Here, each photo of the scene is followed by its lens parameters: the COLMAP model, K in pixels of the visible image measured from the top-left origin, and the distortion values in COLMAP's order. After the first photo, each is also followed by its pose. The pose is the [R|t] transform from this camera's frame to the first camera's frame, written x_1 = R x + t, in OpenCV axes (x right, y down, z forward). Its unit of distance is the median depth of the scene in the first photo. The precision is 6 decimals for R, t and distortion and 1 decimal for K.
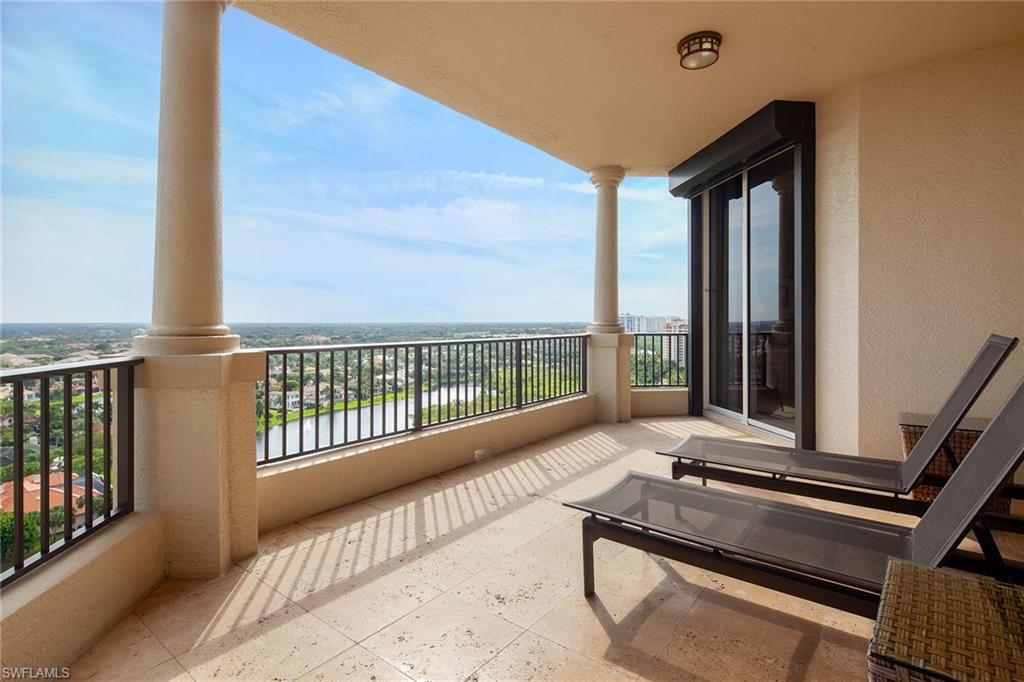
lens RADIAL K [[487.4, 0, 512.1], [0, 487.4, 324.7], [0, 0, 1]] dist [-0.000304, 0.000008]
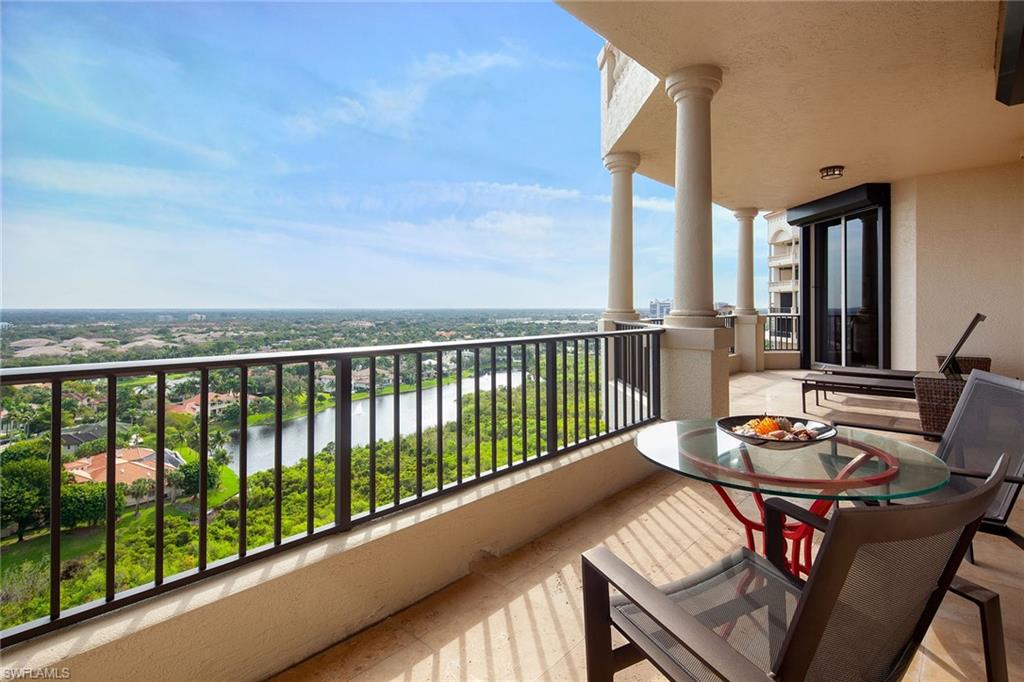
lens RADIAL K [[500.5, 0, 511.7], [0, 500.5, 312.1], [0, 0, 1]] dist [0.000321, -0.000271]
pose [[0.997146, 0.001005, -0.075490, -0.416668], [-0.000812, 0.999996, 0.002587, 0.004539], [0.075493, -0.002519, 0.997143, -0.623848]]
